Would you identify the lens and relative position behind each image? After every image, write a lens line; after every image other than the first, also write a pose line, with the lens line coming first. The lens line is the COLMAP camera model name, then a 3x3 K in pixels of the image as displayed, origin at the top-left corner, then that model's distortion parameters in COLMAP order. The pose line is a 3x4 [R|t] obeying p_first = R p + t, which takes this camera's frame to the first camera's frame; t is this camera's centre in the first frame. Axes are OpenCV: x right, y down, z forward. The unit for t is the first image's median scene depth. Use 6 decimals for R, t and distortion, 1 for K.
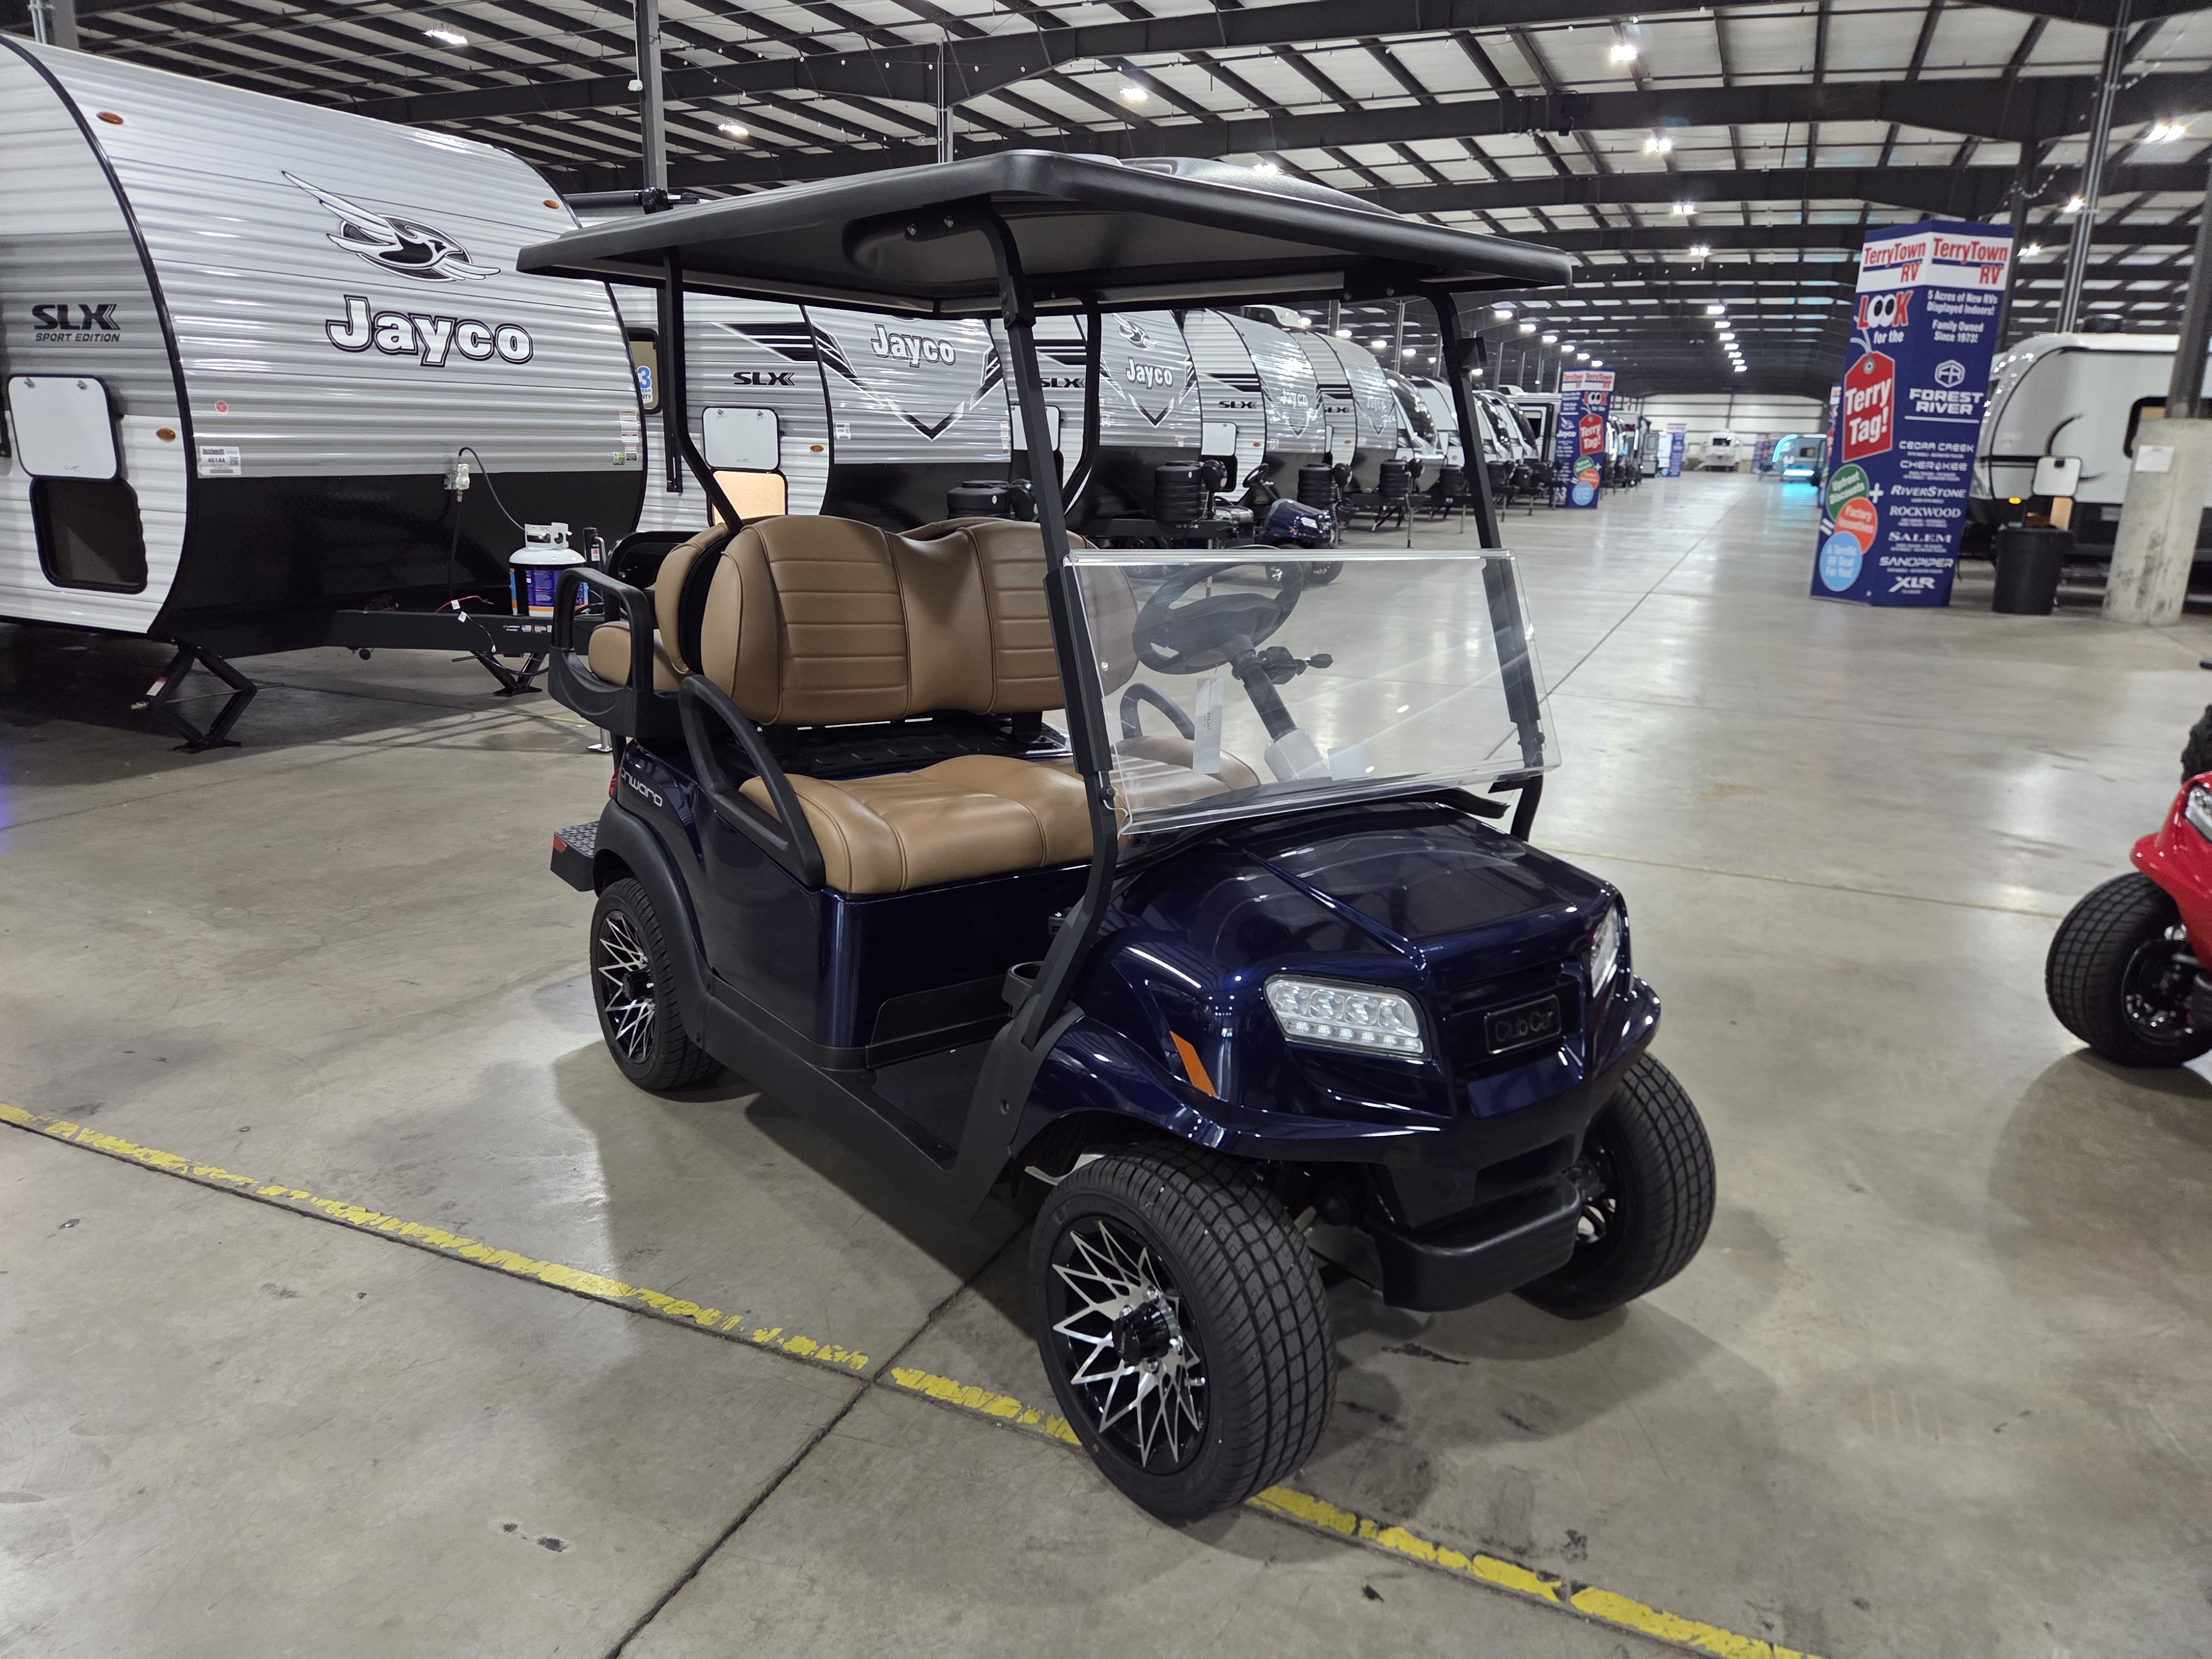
lens RADIAL K [[1521.2, 0, 1111.4], [0, 1521.2, 818.0], [0, 0, 1]] dist [0.039583, 0.000408]
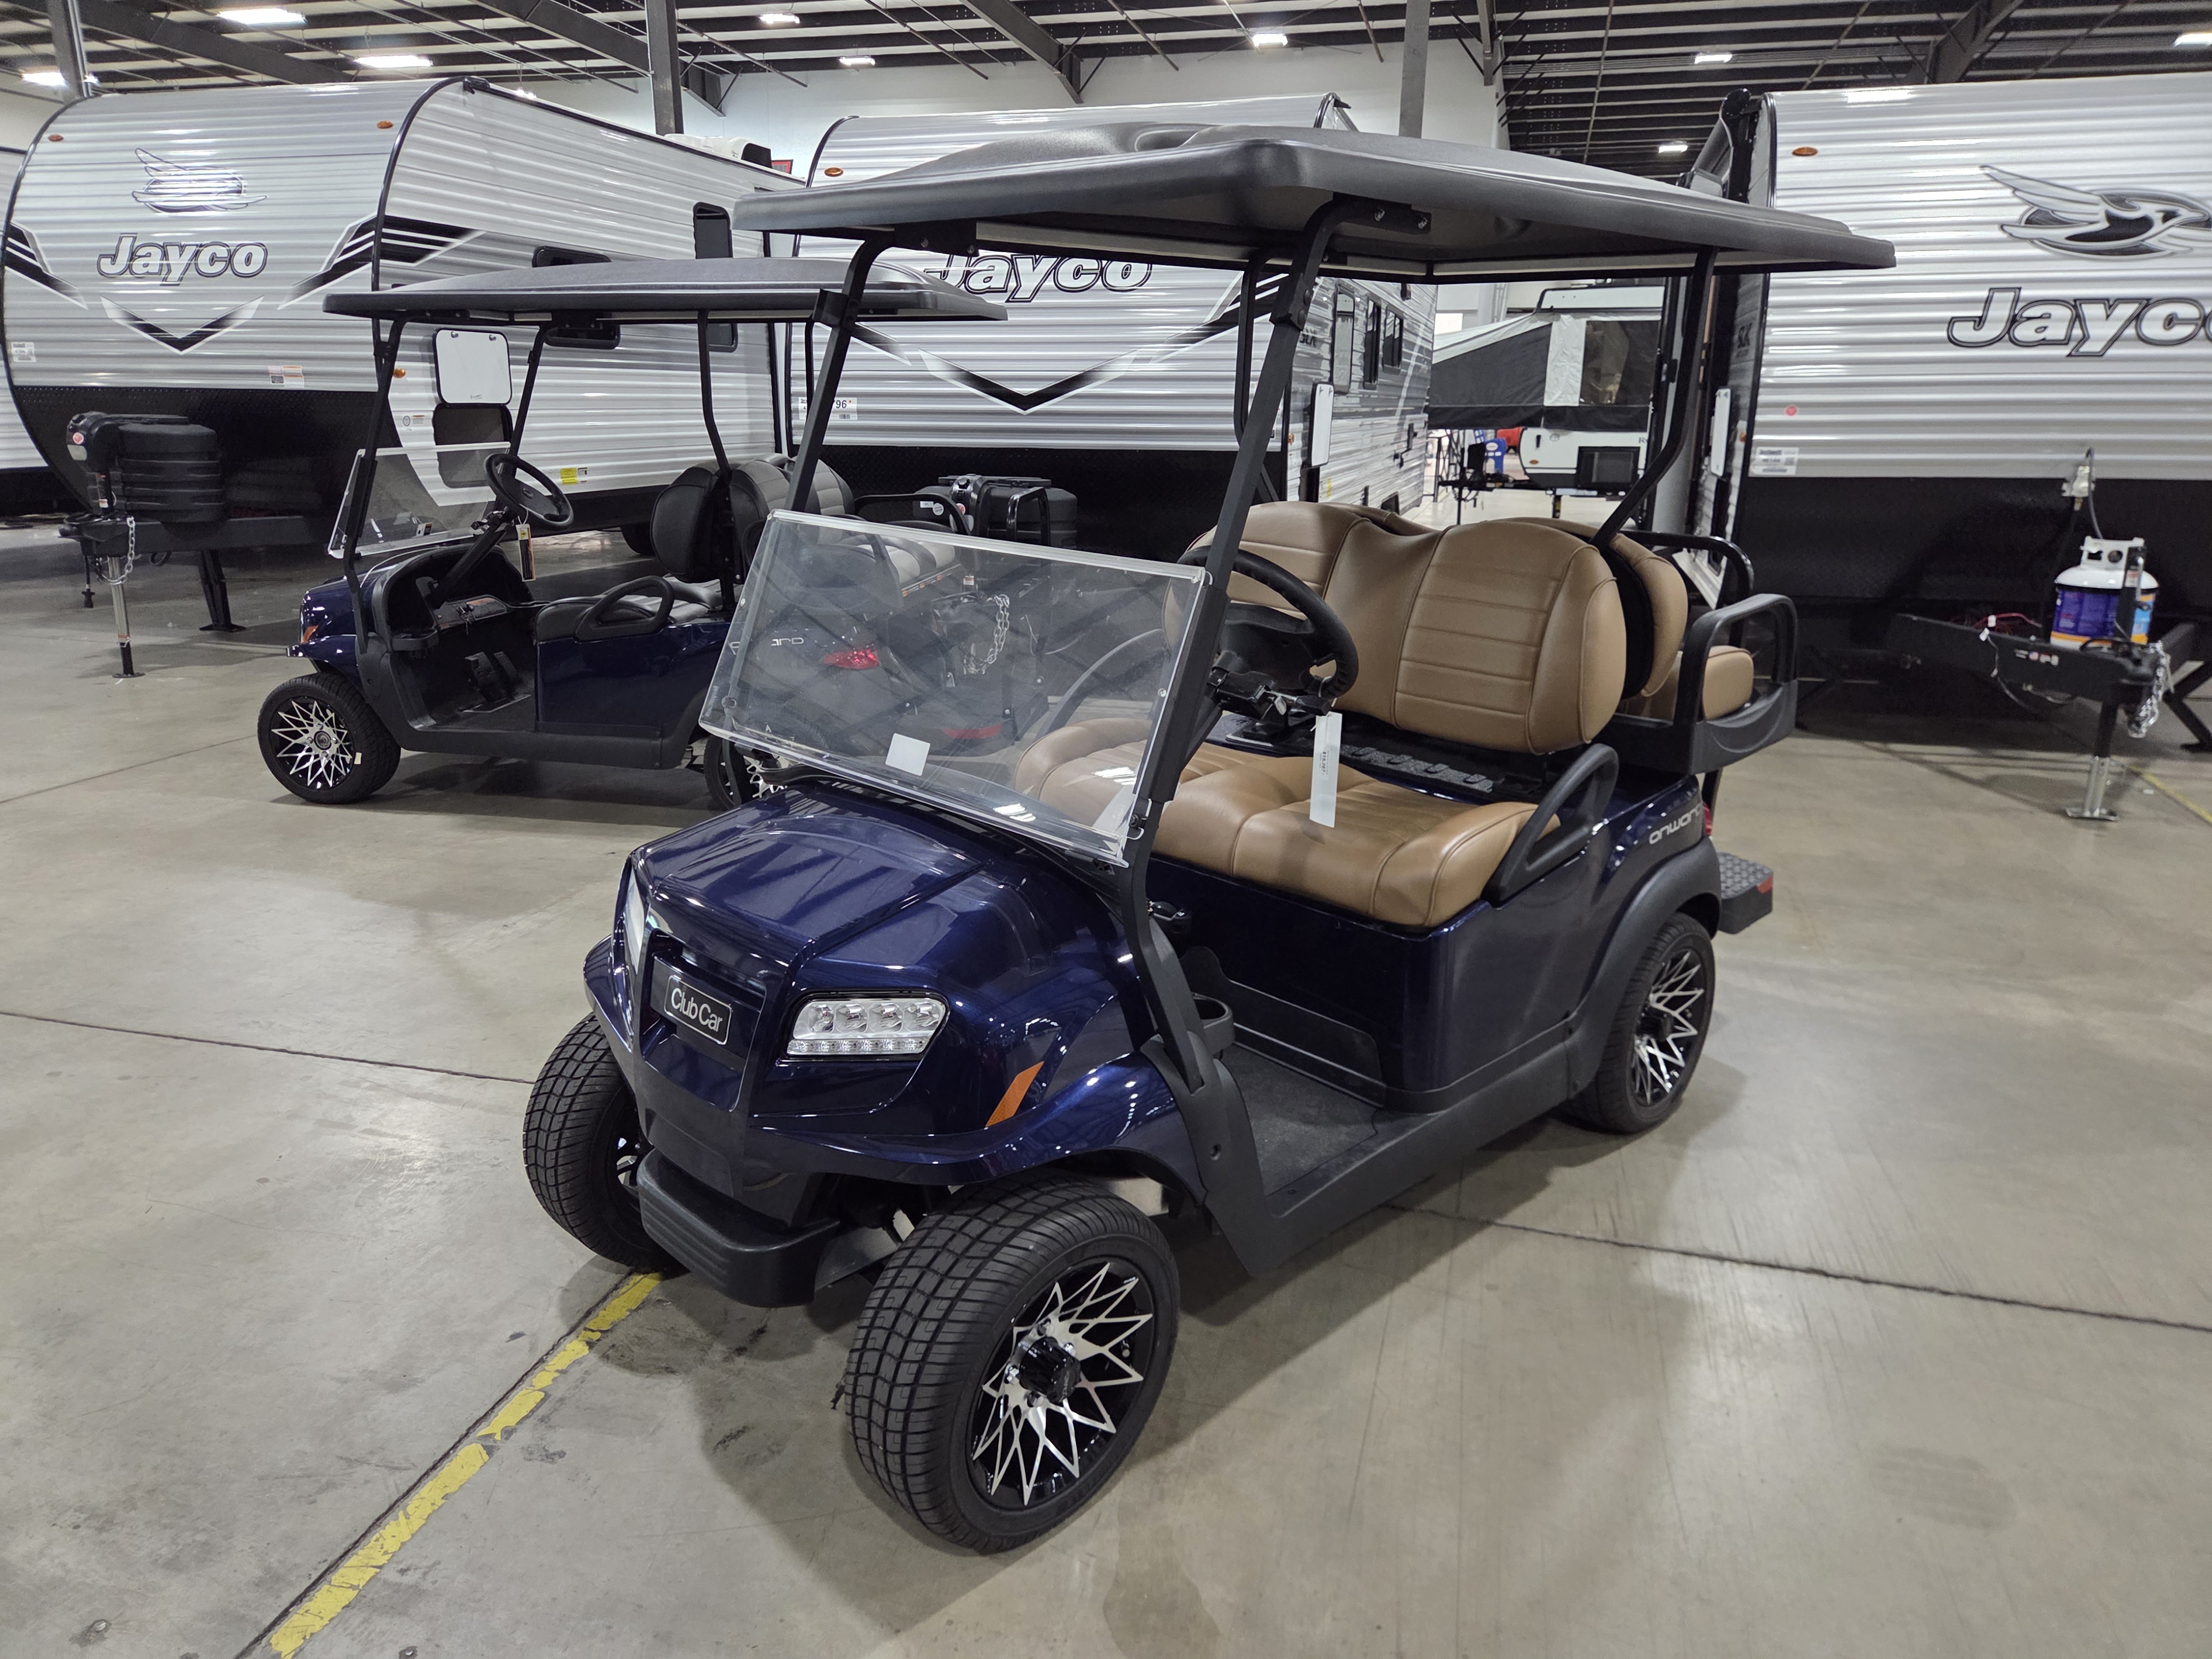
lens RADIAL K [[1494.6, 0, 1063.7], [0, 1494.6, 828.7], [0, 0, 1]] dist [0.064076, -0.061690]
pose [[0.114894, 0.241718, -0.963520, 0.406347], [-0.244769, 0.946927, 0.208368, -0.077145], [0.962750, 0.211900, 0.167962, 0.354968]]
